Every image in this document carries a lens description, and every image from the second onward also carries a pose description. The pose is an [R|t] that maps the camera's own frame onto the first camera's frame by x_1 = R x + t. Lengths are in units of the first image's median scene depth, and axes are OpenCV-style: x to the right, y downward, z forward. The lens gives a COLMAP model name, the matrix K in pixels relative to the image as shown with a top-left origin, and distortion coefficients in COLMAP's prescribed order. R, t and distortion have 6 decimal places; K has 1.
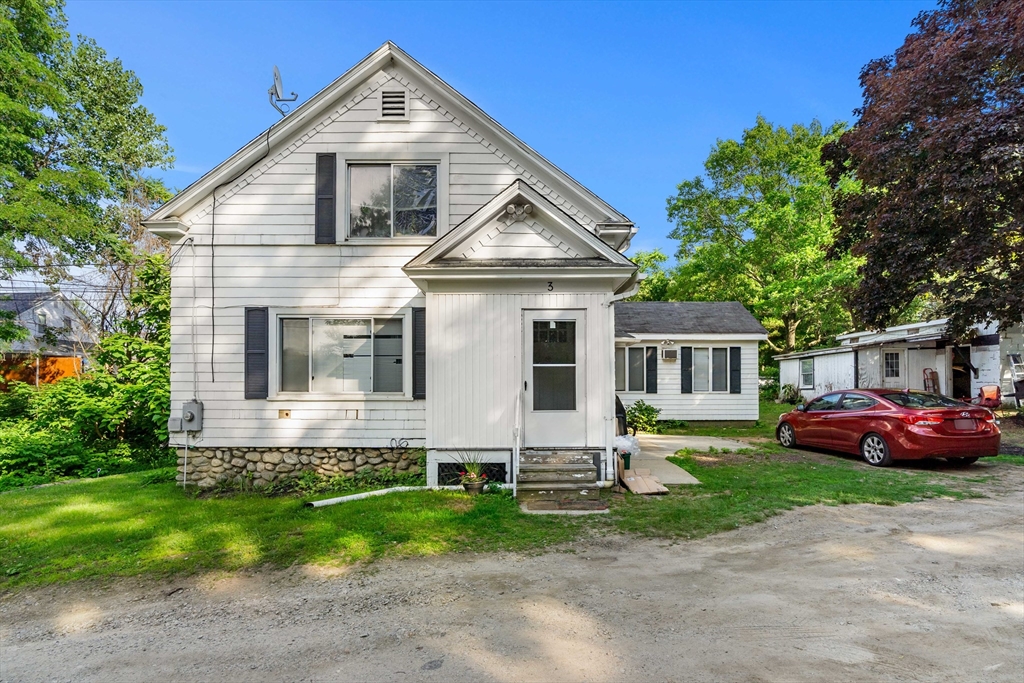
lens RADIAL K [[506.3, 0, 520.8], [0, 506.3, 384.7], [0, 0, 1]] dist [-0.002545, -0.000113]
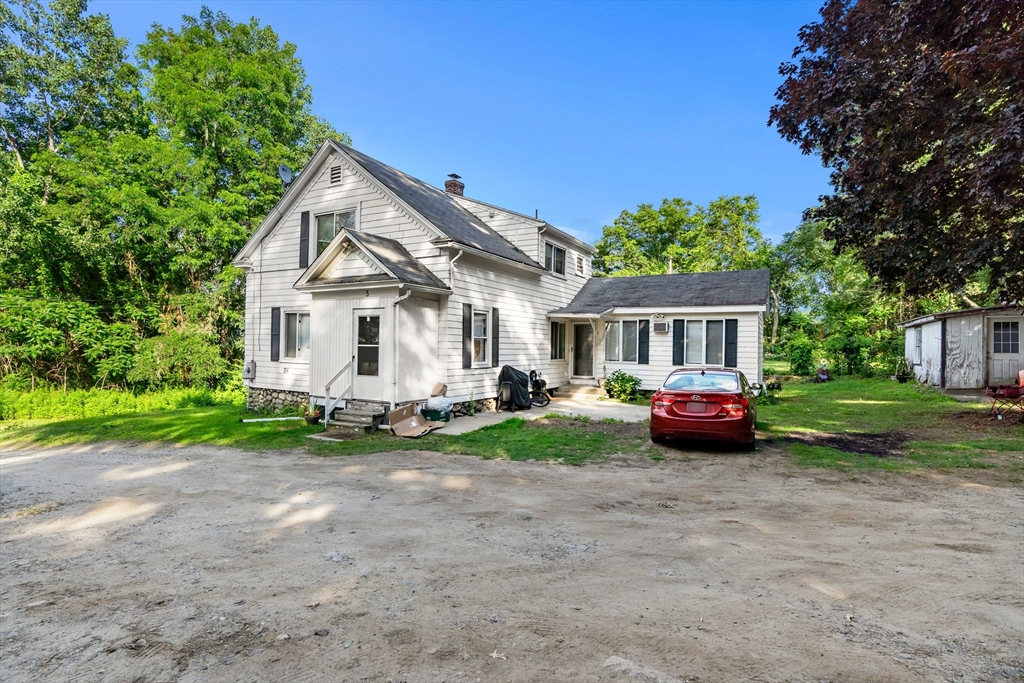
lens RADIAL K [[505.6, 0, 513.0], [0, 505.6, 342.8], [0, 0, 1]] dist [-0.001603, 0.000338]
pose [[0.868919, 0.013399, -0.494772, 0.999923], [-0.013851, 0.999900, 0.002752, -0.048614], [0.494760, 0.004462, 0.869018, -0.077825]]
